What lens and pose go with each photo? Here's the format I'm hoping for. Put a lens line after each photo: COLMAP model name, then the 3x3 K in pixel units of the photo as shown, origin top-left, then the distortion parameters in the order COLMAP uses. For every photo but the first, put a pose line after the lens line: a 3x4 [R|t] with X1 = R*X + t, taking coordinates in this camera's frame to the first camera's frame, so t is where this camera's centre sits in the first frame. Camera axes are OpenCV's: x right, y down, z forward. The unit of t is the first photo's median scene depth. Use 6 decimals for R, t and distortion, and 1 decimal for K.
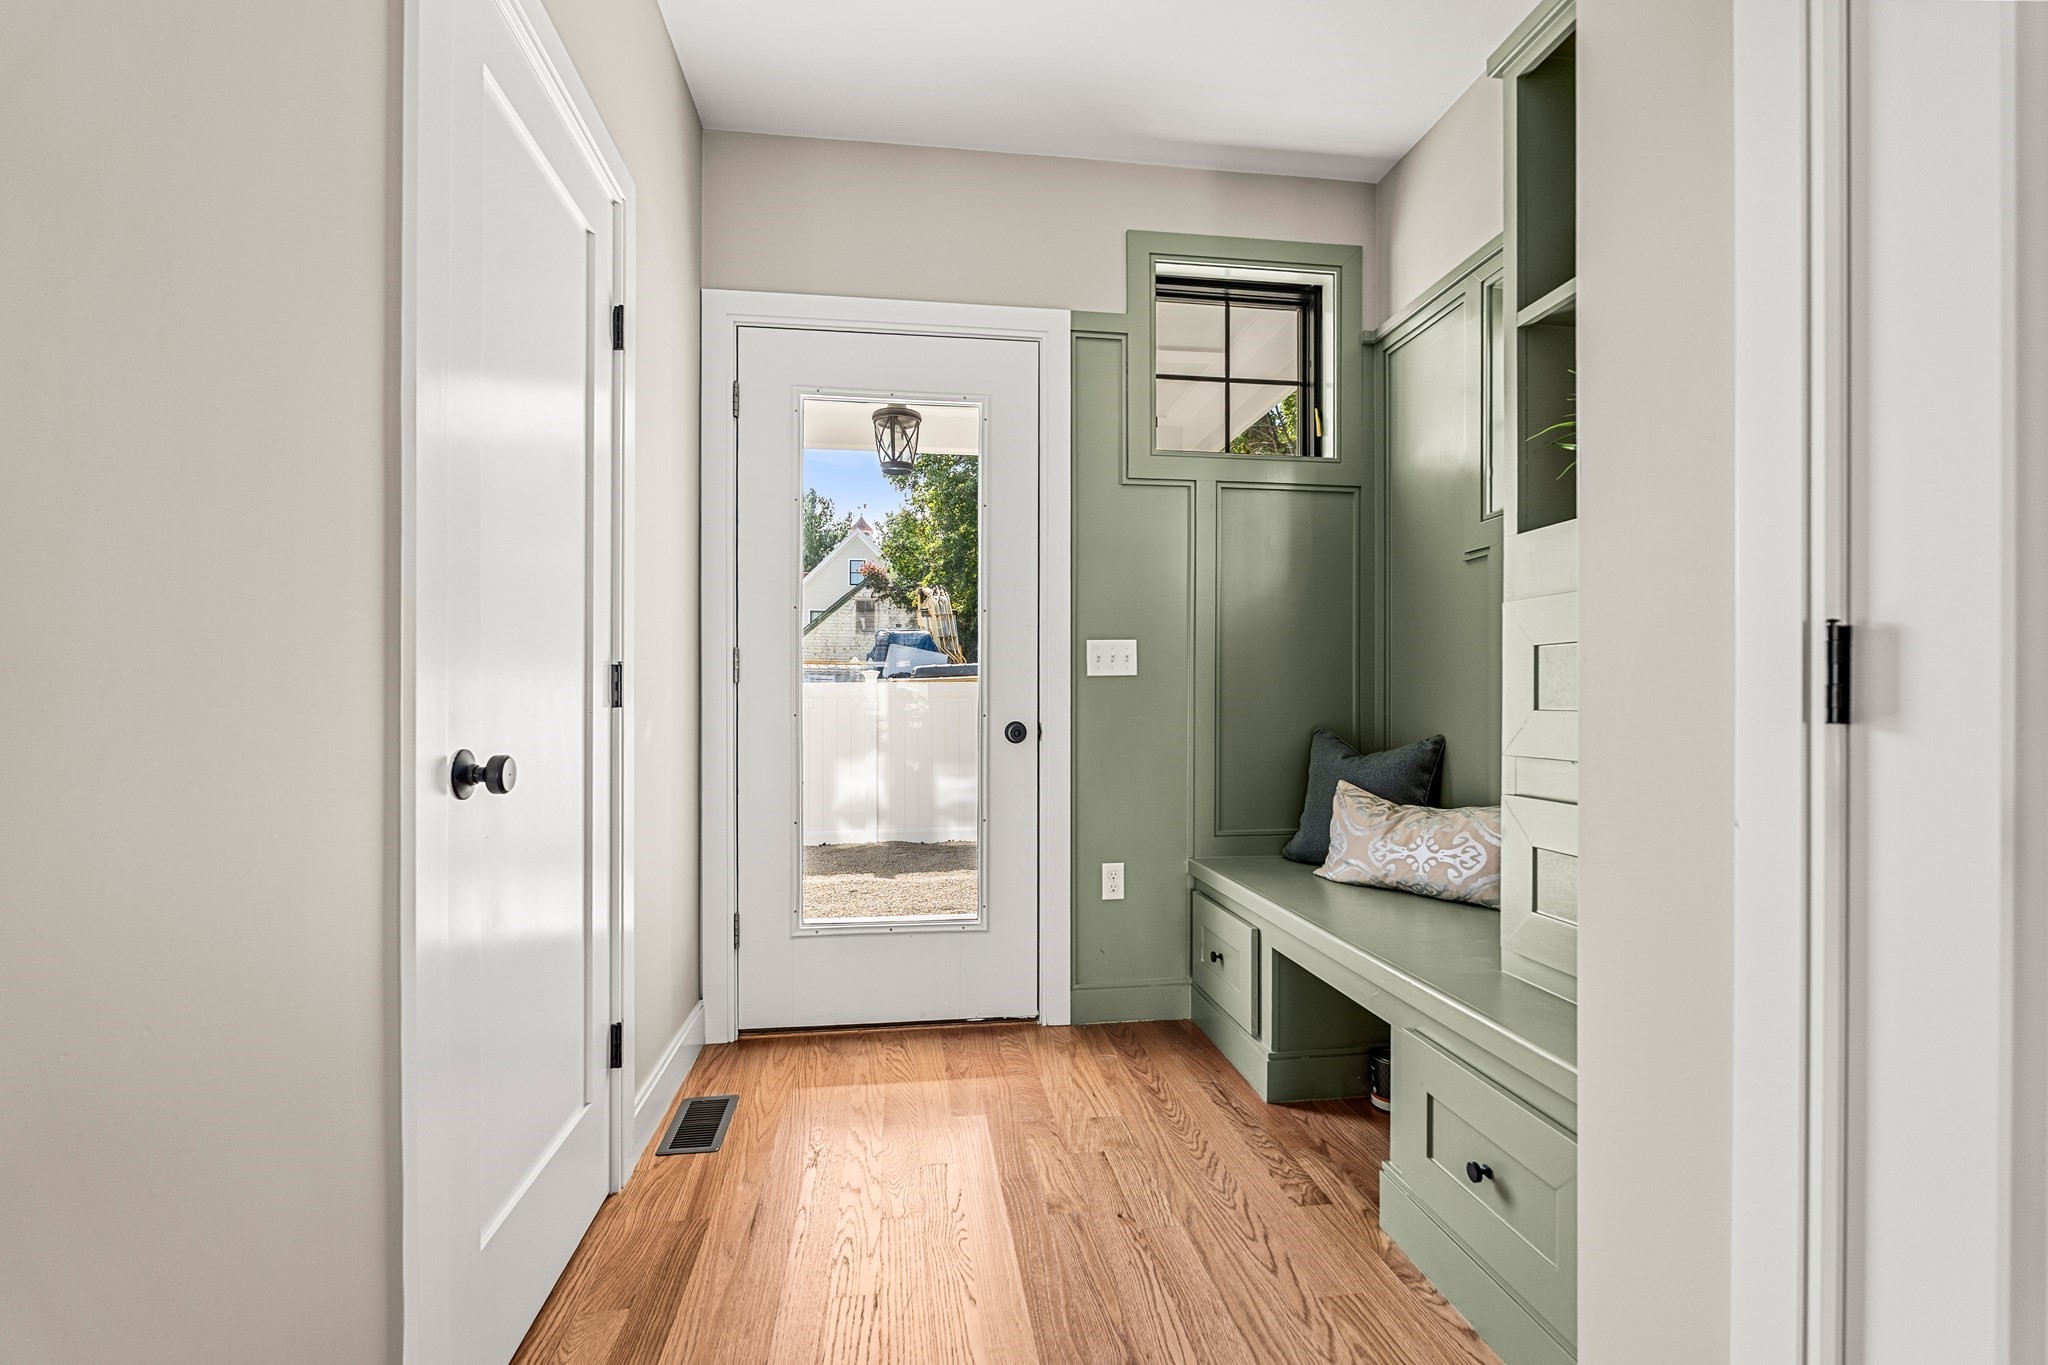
lens RADIAL K [[903.6, 0, 1034.6], [0, 903.6, 702.2], [0, 0, 1]] dist [-0.004257, 0.000082]
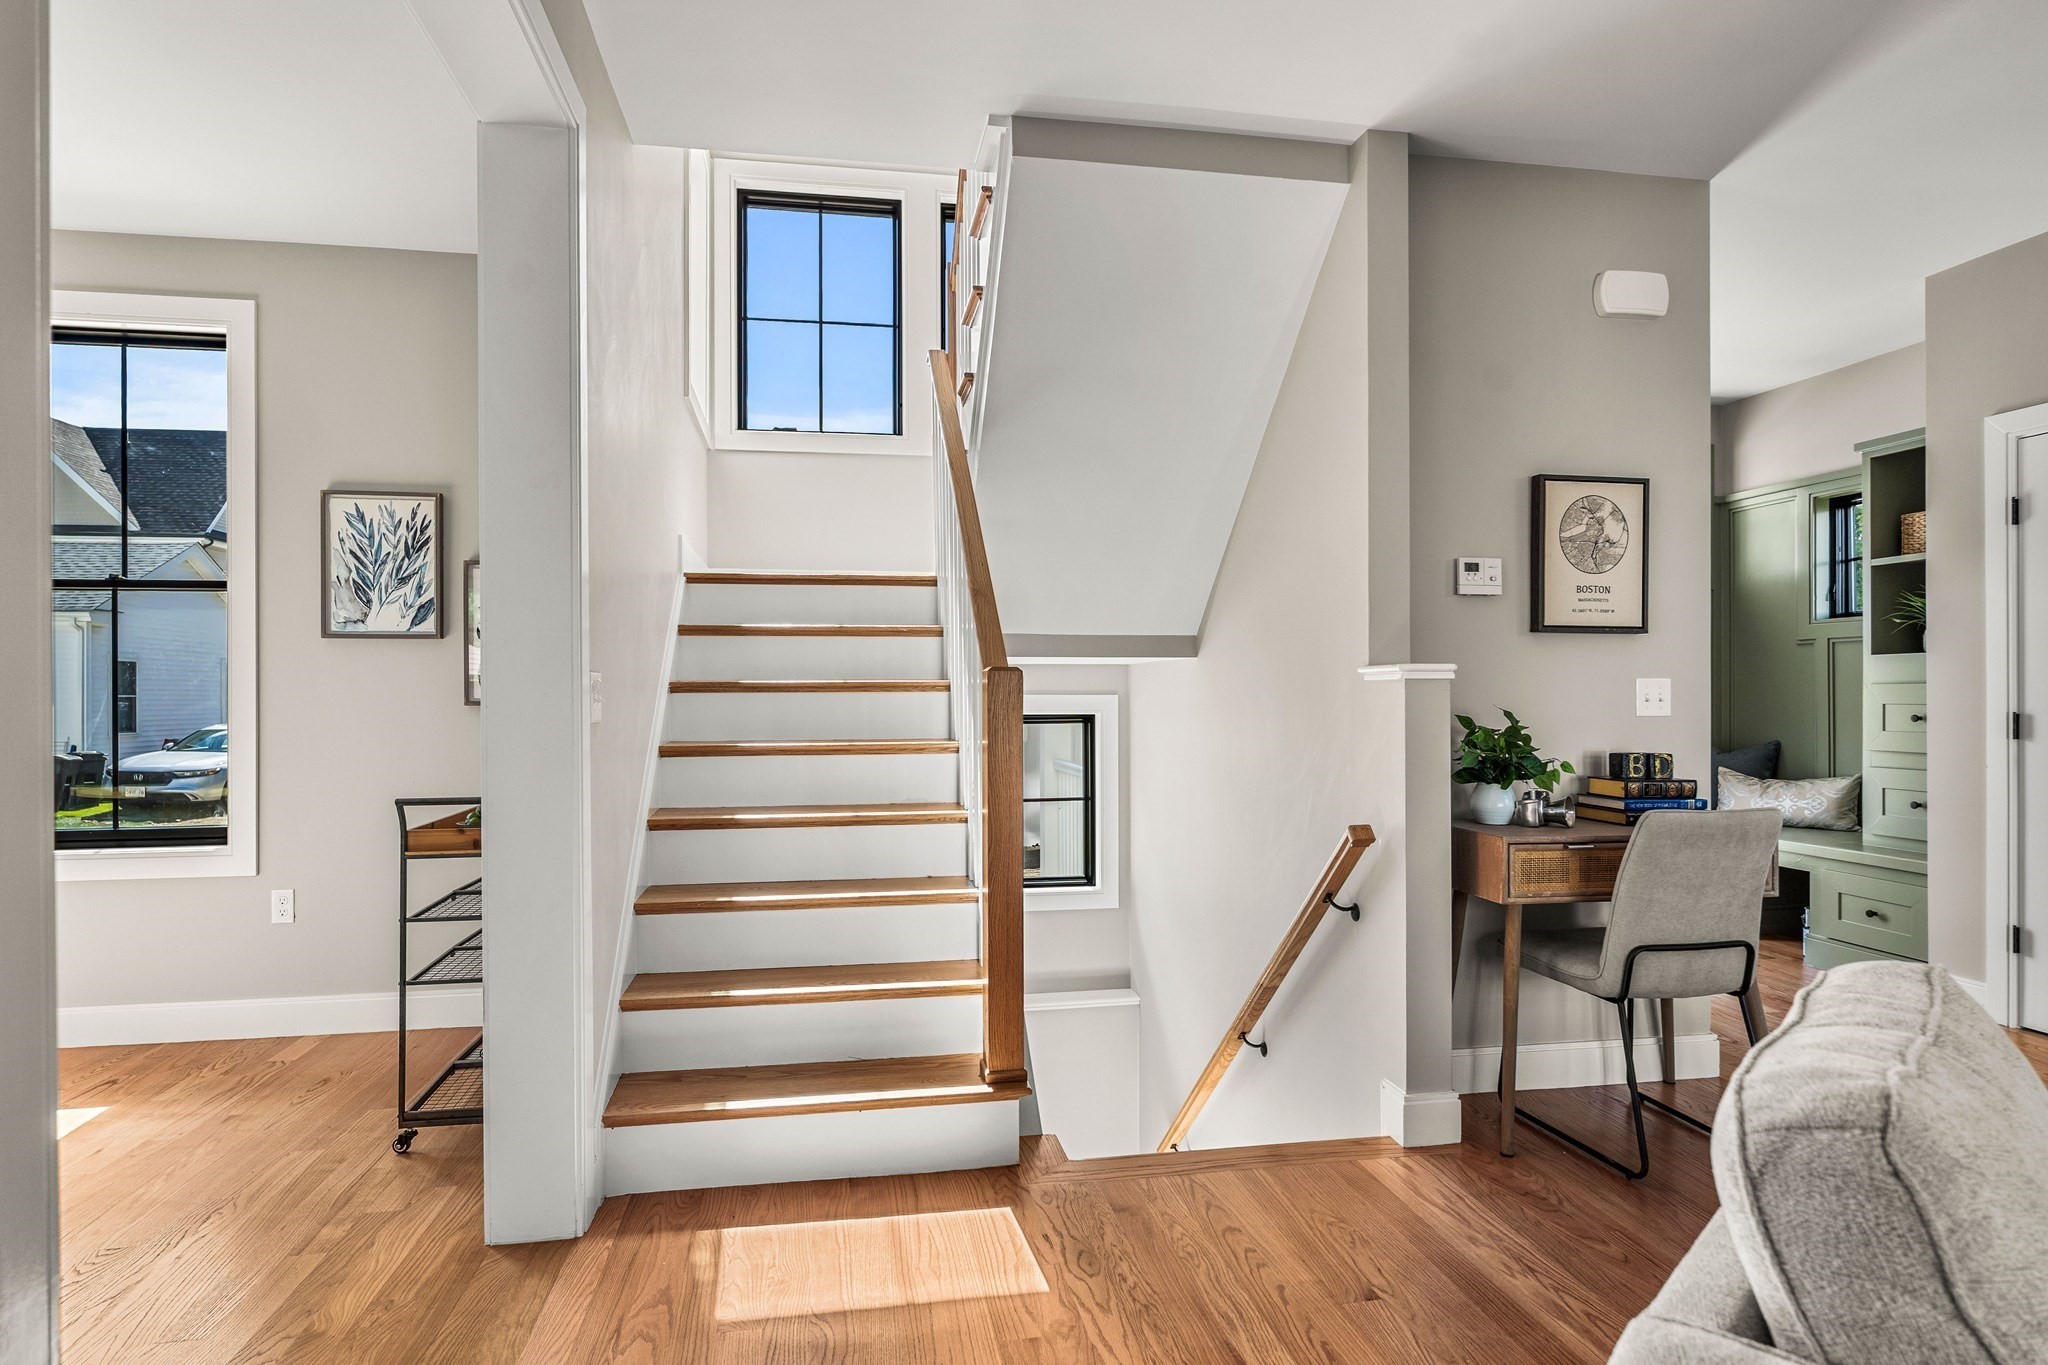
lens RADIAL K [[1105.5, 0, 1009.2], [0, 1105.5, 691.4], [0, 0, 1]] dist [-0.003561, -0.001612]
pose [[0.999835, 0.002501, 0.017970, -1.073790], [-0.002448, 0.999993, -0.002945, -0.049183], [-0.017977, 0.002900, 0.999834, -1.112127]]
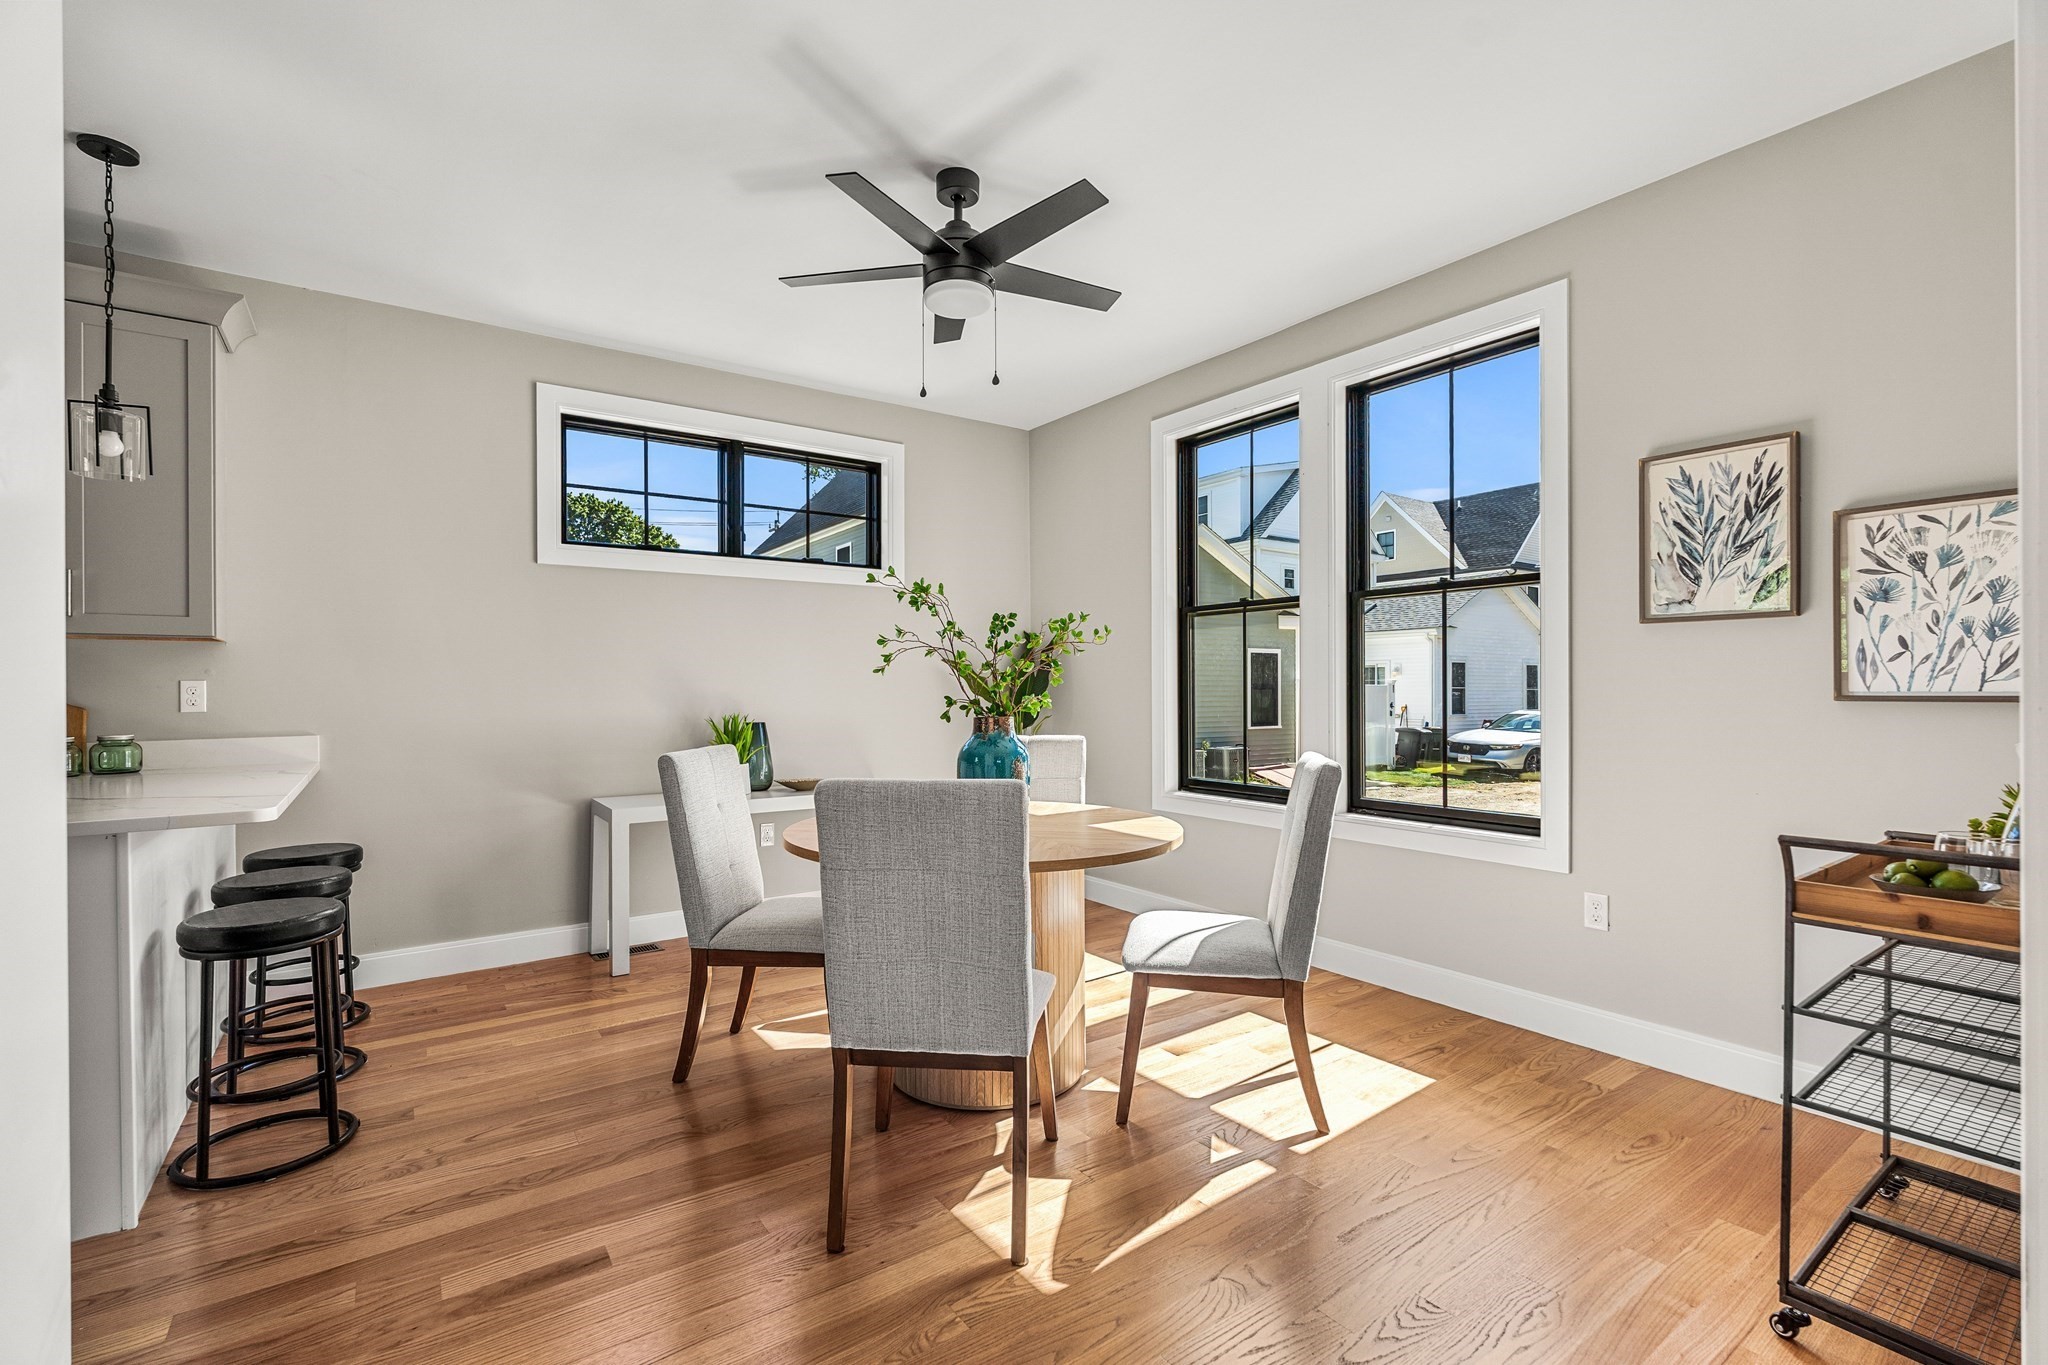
lens RADIAL K [[903.6, 0, 1028.5], [0, 903.6, 687.9], [0, 0, 1]] dist [-0.004257, 0.000082]
pose [[0.451160, 0.004506, -0.892432, -1.326478], [-0.002250, 0.999990, 0.003912, -0.047872], [0.892440, 0.000242, 0.451165, -0.771566]]
